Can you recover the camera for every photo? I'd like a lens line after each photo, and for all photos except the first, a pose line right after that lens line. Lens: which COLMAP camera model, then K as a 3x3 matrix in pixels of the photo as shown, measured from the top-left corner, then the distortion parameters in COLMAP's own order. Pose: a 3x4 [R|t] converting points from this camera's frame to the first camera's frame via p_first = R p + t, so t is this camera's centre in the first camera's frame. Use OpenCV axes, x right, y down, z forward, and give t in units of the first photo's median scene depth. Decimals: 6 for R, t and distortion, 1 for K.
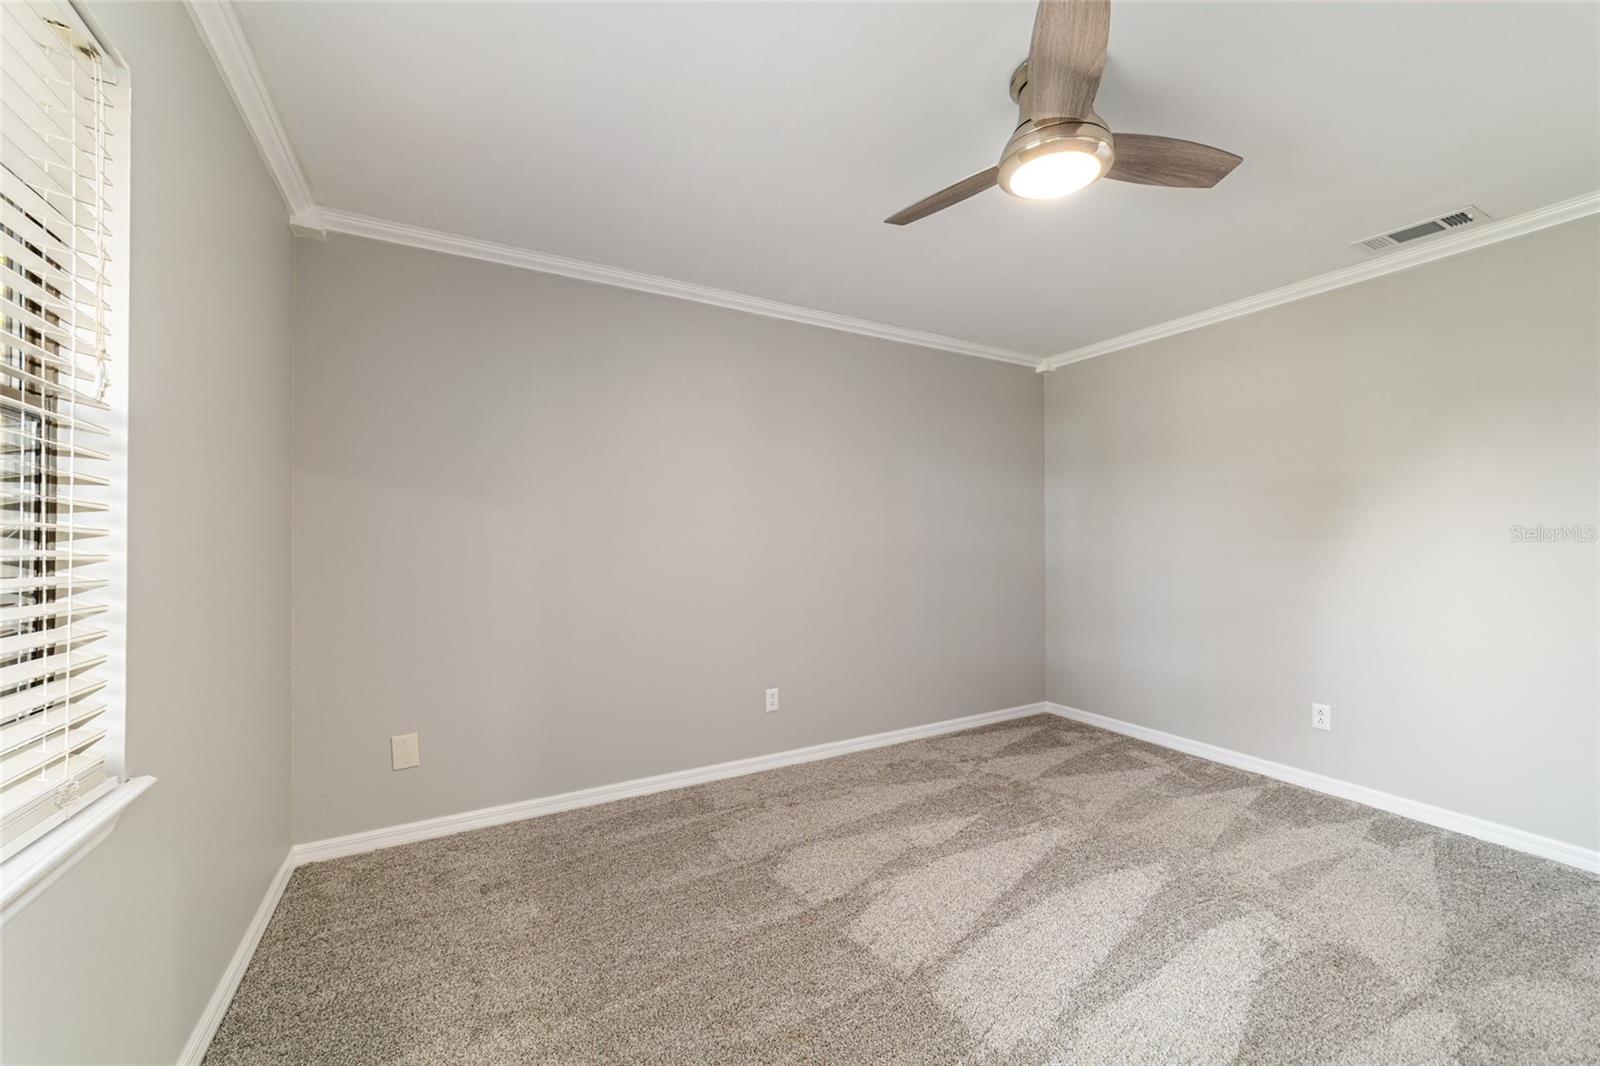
lens RADIAL K [[615.1, 0, 796.8], [0, 615.1, 533.0], [0, 0, 1]] dist [-0.015809, 0.007202]
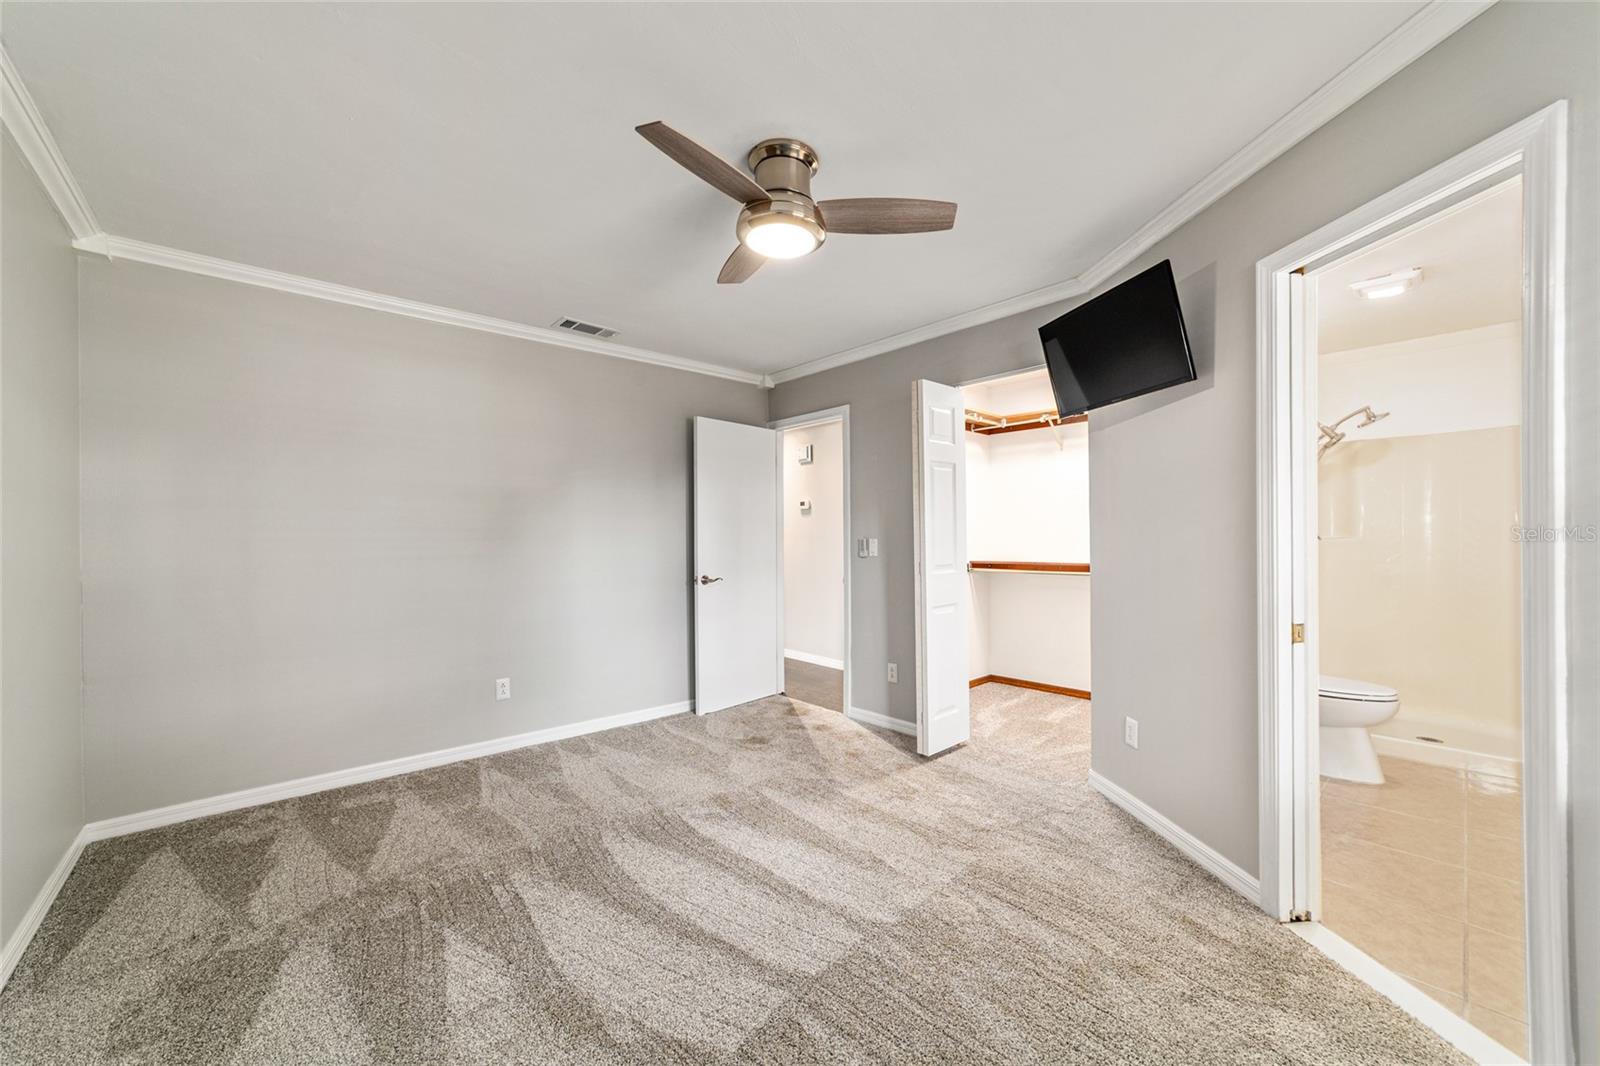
lens RADIAL K [[615.1, 0, 796.6], [0, 615.1, 538.9], [0, 0, 1]] dist [-0.015809, 0.007202]
pose [[-0.217063, 0.001456, 0.976156, -0.428550], [-0.004421, 0.999987, -0.002474, 0.006206], [-0.976148, -0.004853, -0.217054, 0.679011]]
